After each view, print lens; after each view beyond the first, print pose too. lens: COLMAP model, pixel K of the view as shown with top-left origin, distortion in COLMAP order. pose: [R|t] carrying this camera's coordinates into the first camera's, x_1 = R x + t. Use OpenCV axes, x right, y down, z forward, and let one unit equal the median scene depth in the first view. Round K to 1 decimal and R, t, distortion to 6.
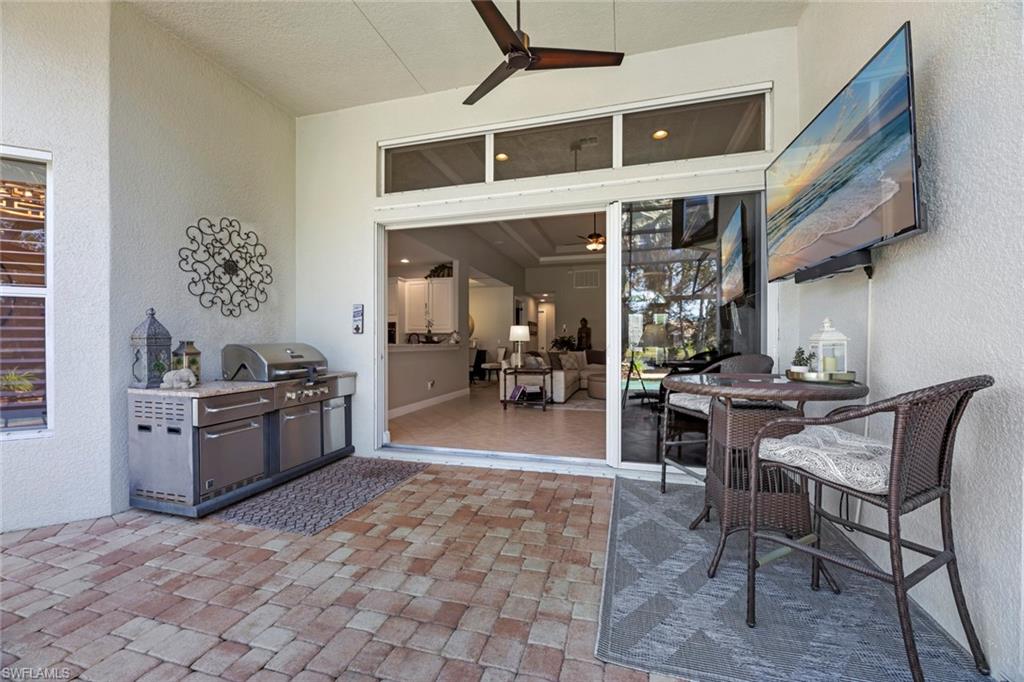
lens RADIAL K [[415.7, 0, 509.7], [0, 415.7, 344.8], [0, 0, 1]] dist [-0.000457, -0.000105]
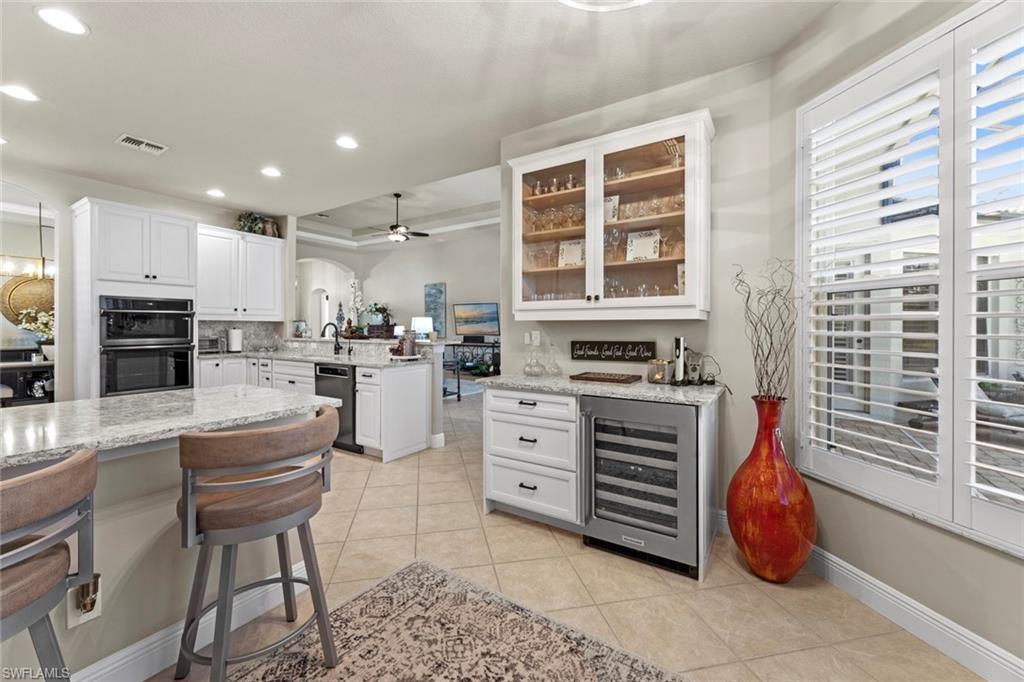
lens RADIAL K [[408.5, 0, 510.0], [0, 408.5, 329.8], [0, 0, 1]] dist [0.001253, 0.000171]
pose [[0.292457, -0.003665, 0.956272, -1.397745], [0.001819, 0.999993, 0.003277, -0.035806], [-0.956277, 0.000782, 0.292461, 0.955952]]
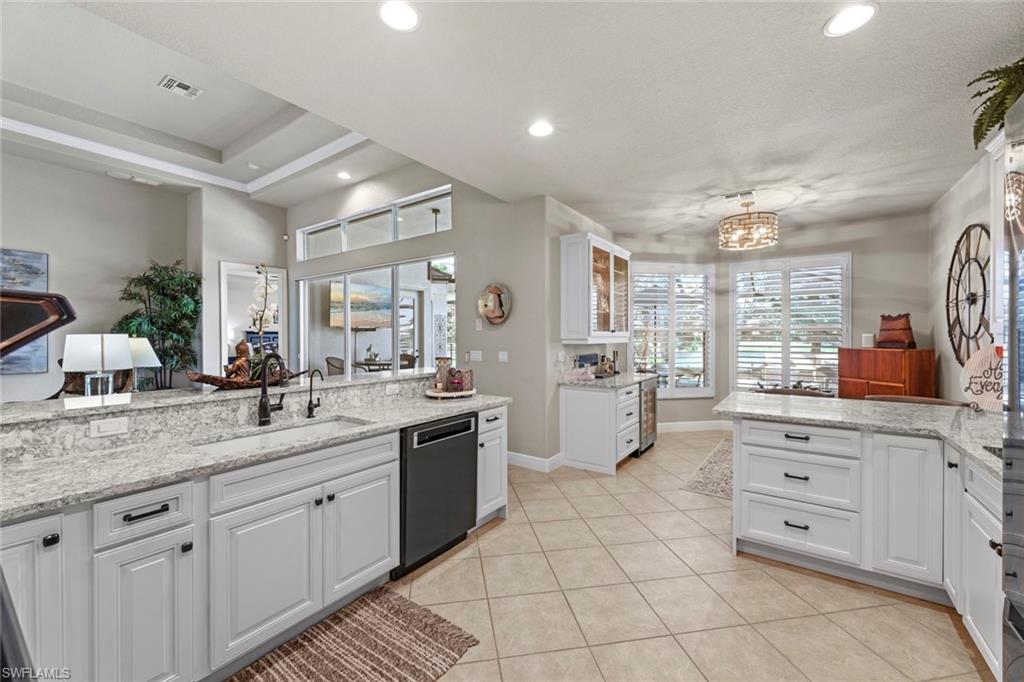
lens RADIAL K [[409.7, 0, 509.6], [0, 409.7, 336.2], [0, 0, 1]] dist [-0.001858, -0.000339]
pose [[-0.944118, 0.004472, 0.329577, -0.866158], [0.005961, 0.999976, 0.003506, -0.074785], [-0.329553, 0.005275, -0.944122, 2.195236]]
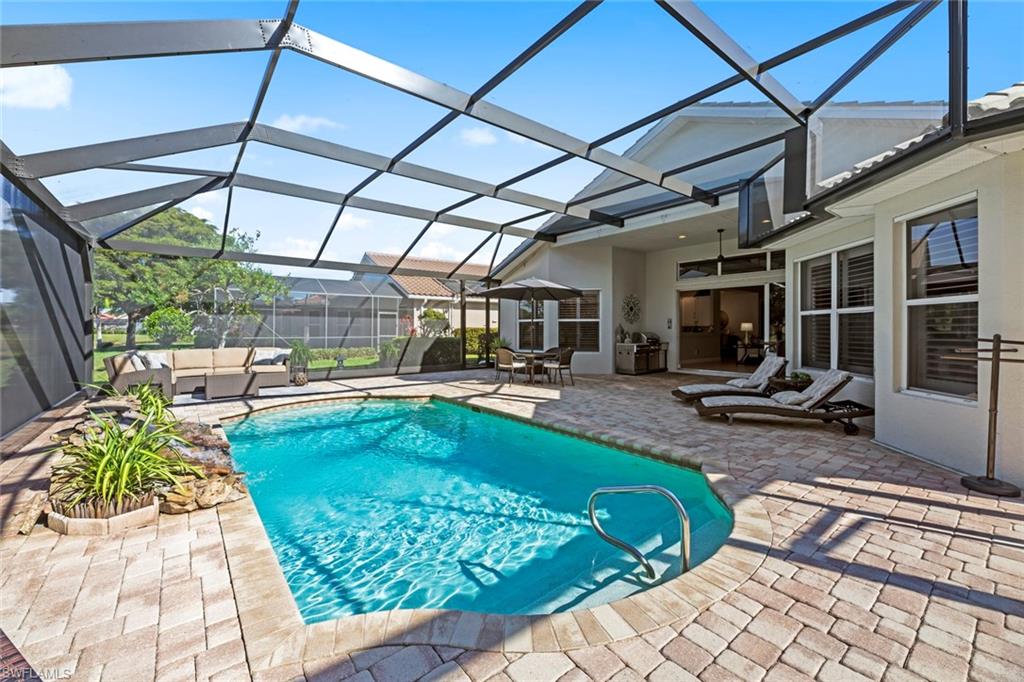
lens RADIAL K [[414.4, 0, 509.9], [0, 414.4, 332.6], [0, 0, 1]] dist [0.001171, -0.003085]
pose [[0.817901, 0.006062, -0.575327, 0.407339], [-0.004068, 0.999980, 0.004752, -0.009191], [0.575345, -0.001546, 0.817910, -2.114041]]
